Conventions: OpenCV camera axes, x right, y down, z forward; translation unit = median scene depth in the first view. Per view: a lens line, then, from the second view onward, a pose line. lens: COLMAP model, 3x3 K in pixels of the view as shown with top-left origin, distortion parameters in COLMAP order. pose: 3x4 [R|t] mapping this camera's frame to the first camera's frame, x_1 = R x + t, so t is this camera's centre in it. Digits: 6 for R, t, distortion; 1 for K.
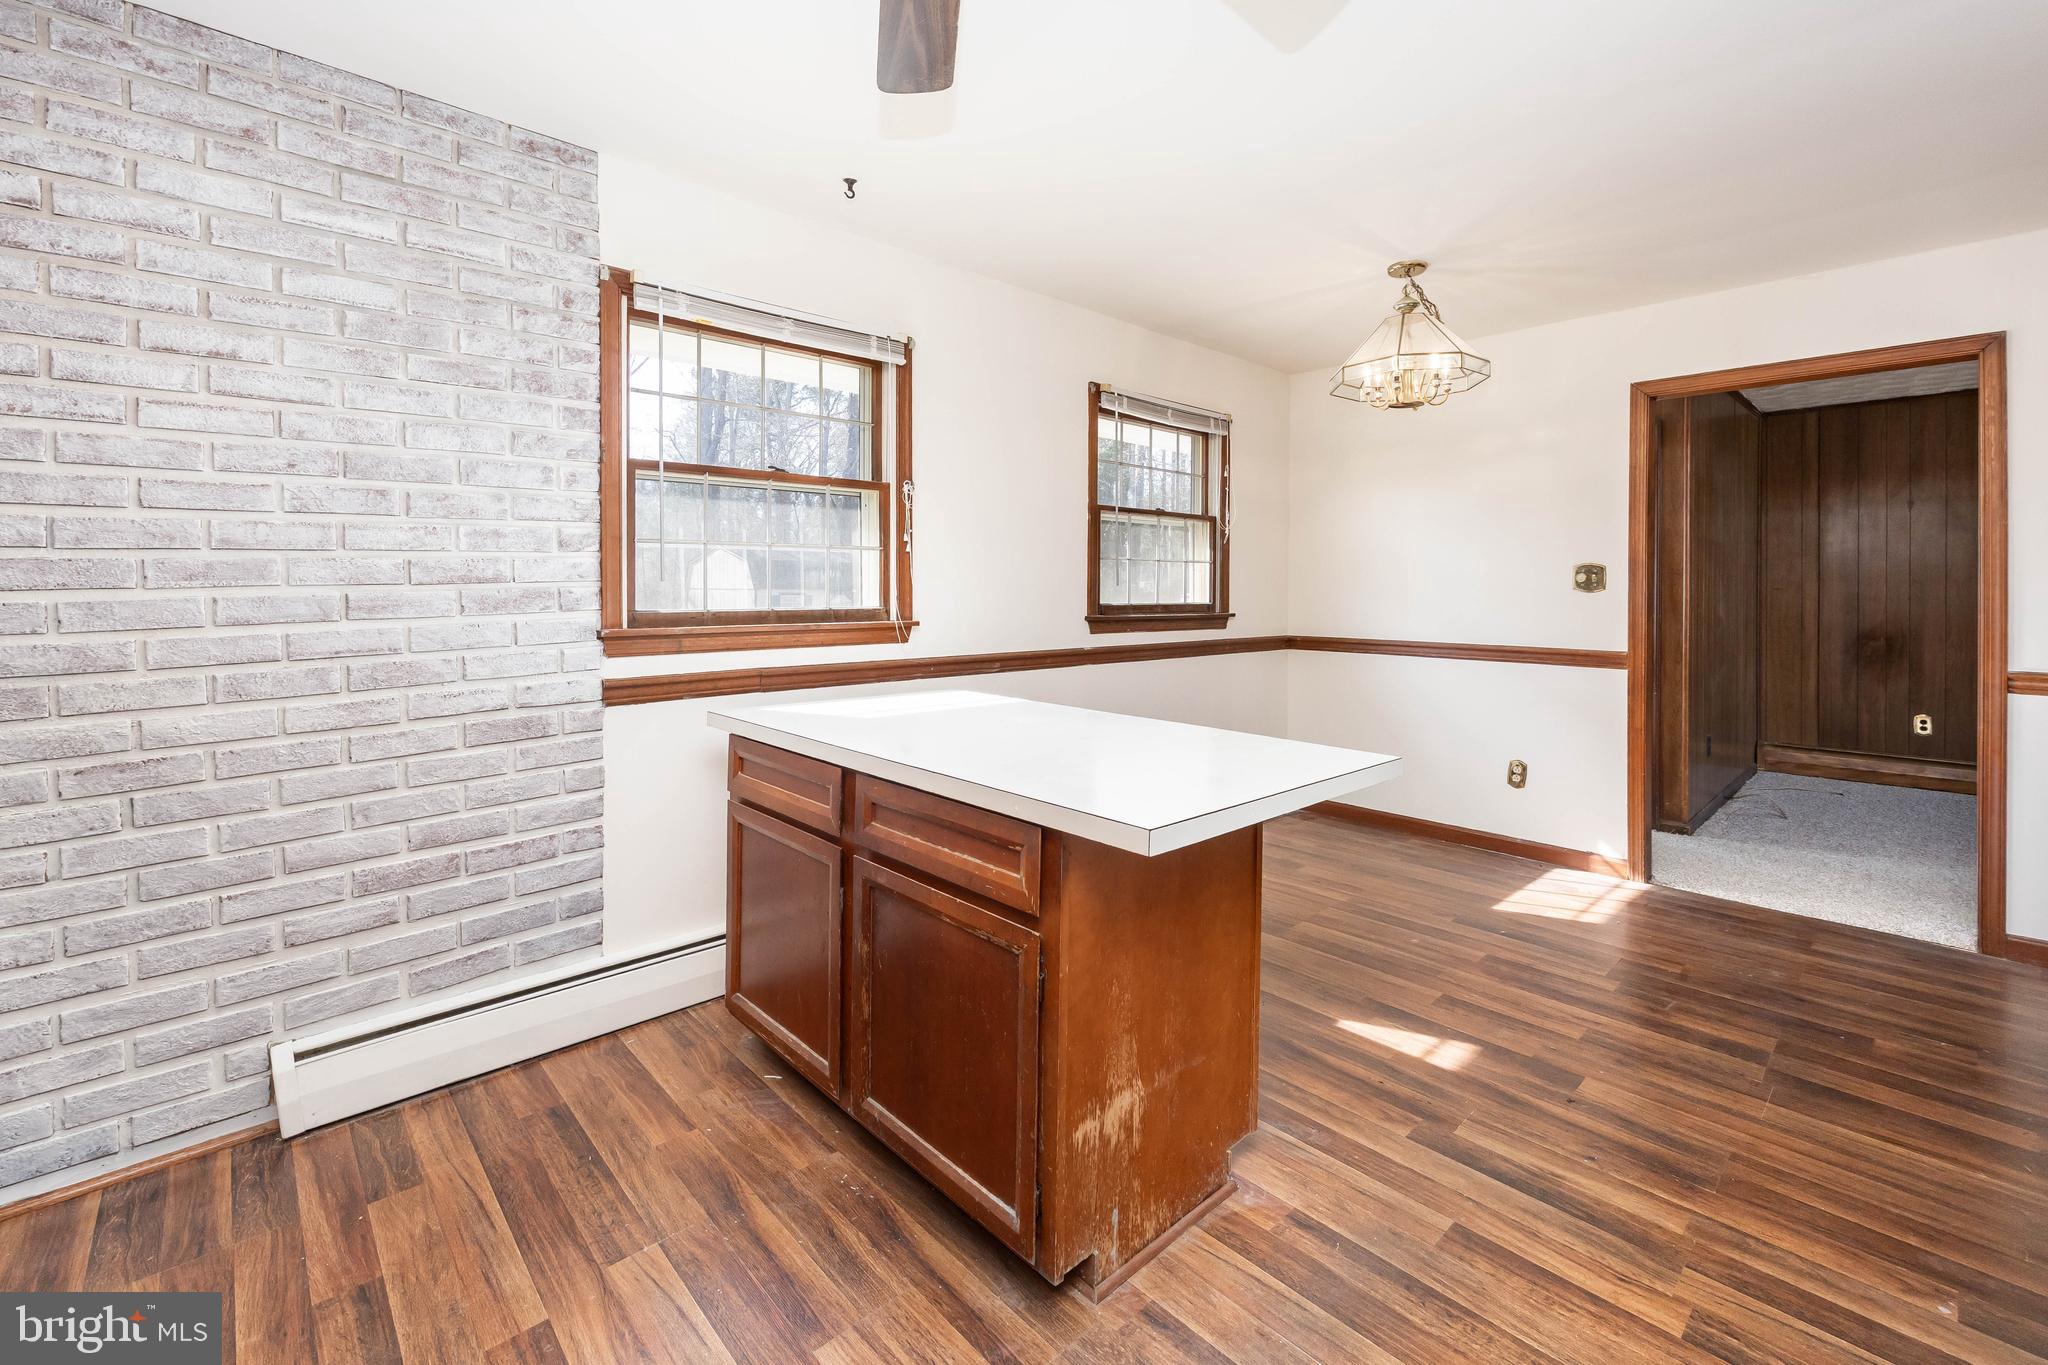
lens RADIAL K [[870.4, 0, 1020.9], [0, 870.4, 591.8], [0, 0, 1]] dist [0.001944, -0.000177]
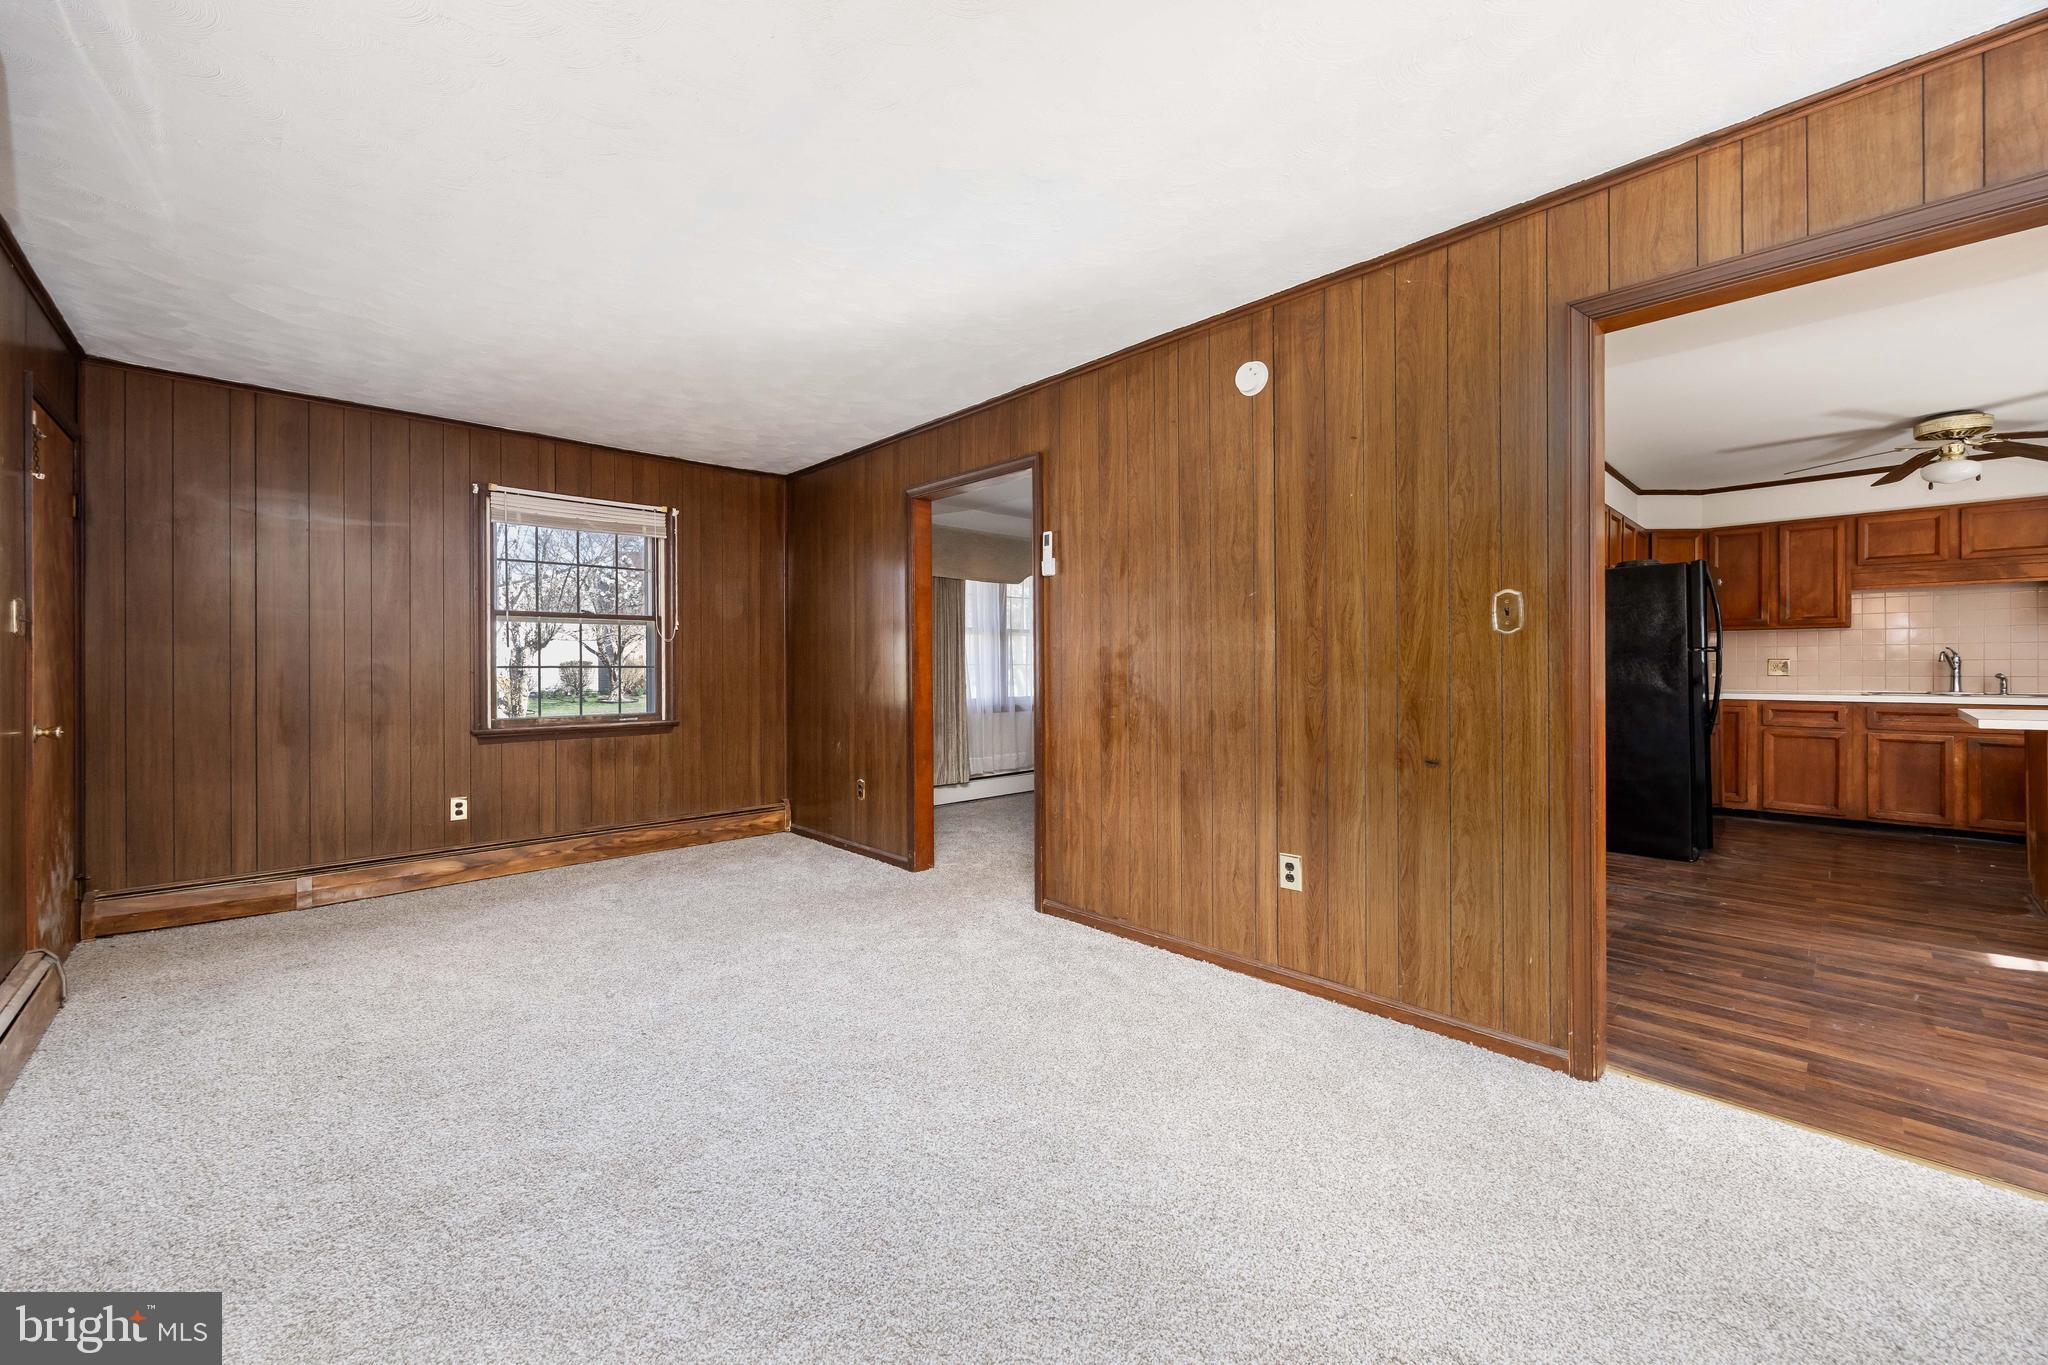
lens RADIAL K [[798.1, 0, 1016.3], [0, 798.1, 667.3], [0, 0, 1]] dist [-0.000611, -0.000182]
pose [[-0.999895, 0.004364, -0.013840, 1.682018], [0.004299, 0.999980, 0.004709, 0.033263], [0.013860, 0.004649, -0.999893, 1.762043]]
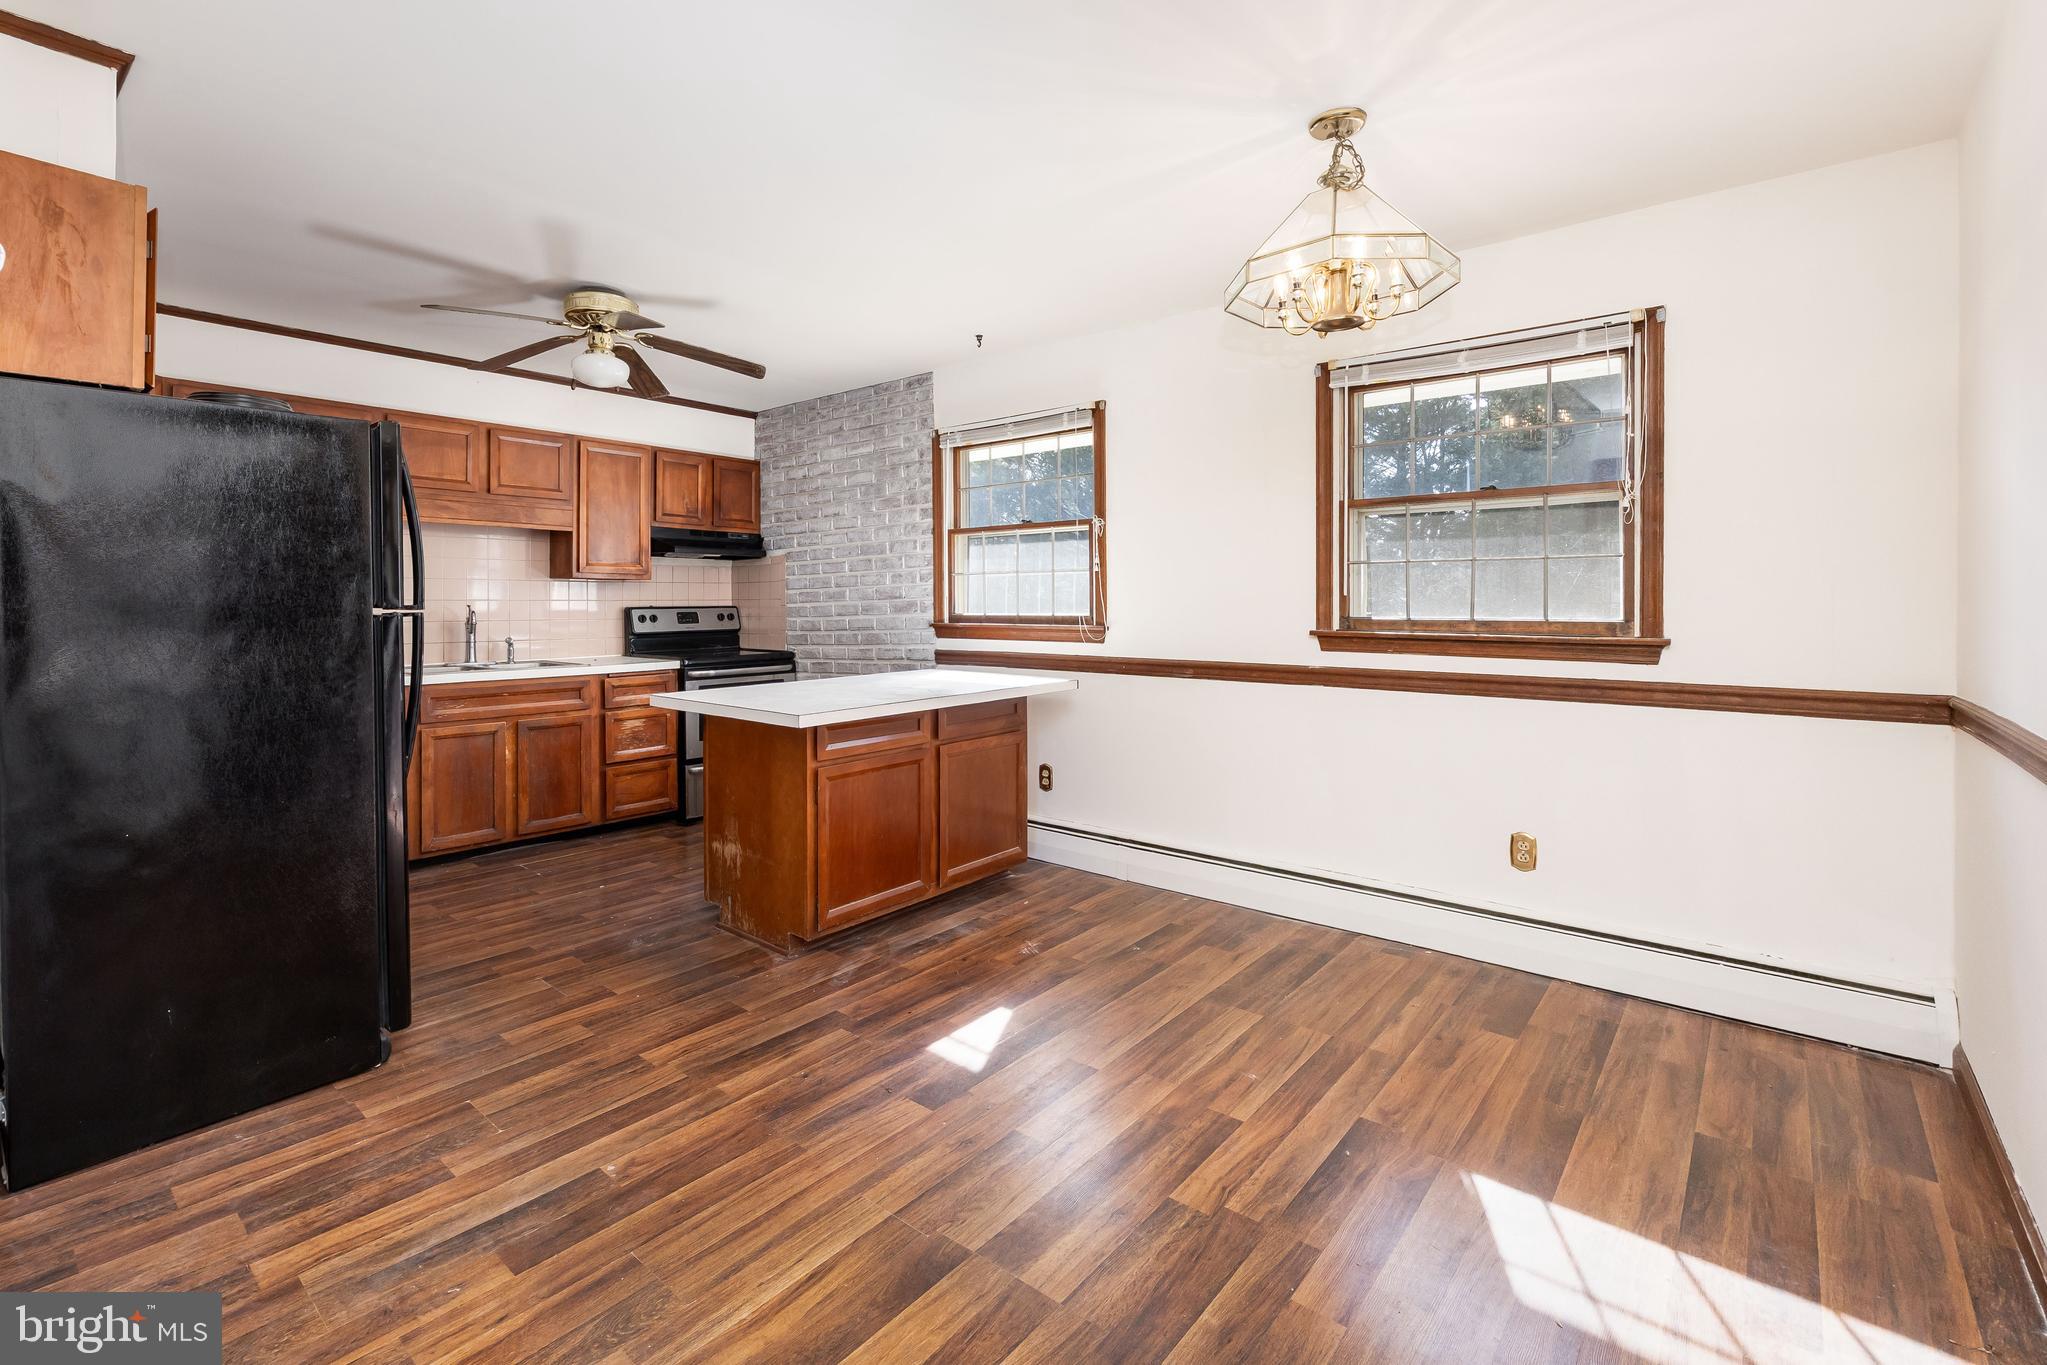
lens RADIAL K [[916.7, 0, 953.3], [0, 916.7, 613.8], [0, 0, 1]] dist [-0.001977, 0.000203]
pose [[0.094623, 0.008896, -0.995473, 1.232112], [-0.002781, 0.999959, 0.008672, 0.005389], [0.995509, 0.001948, 0.094644, 0.697219]]
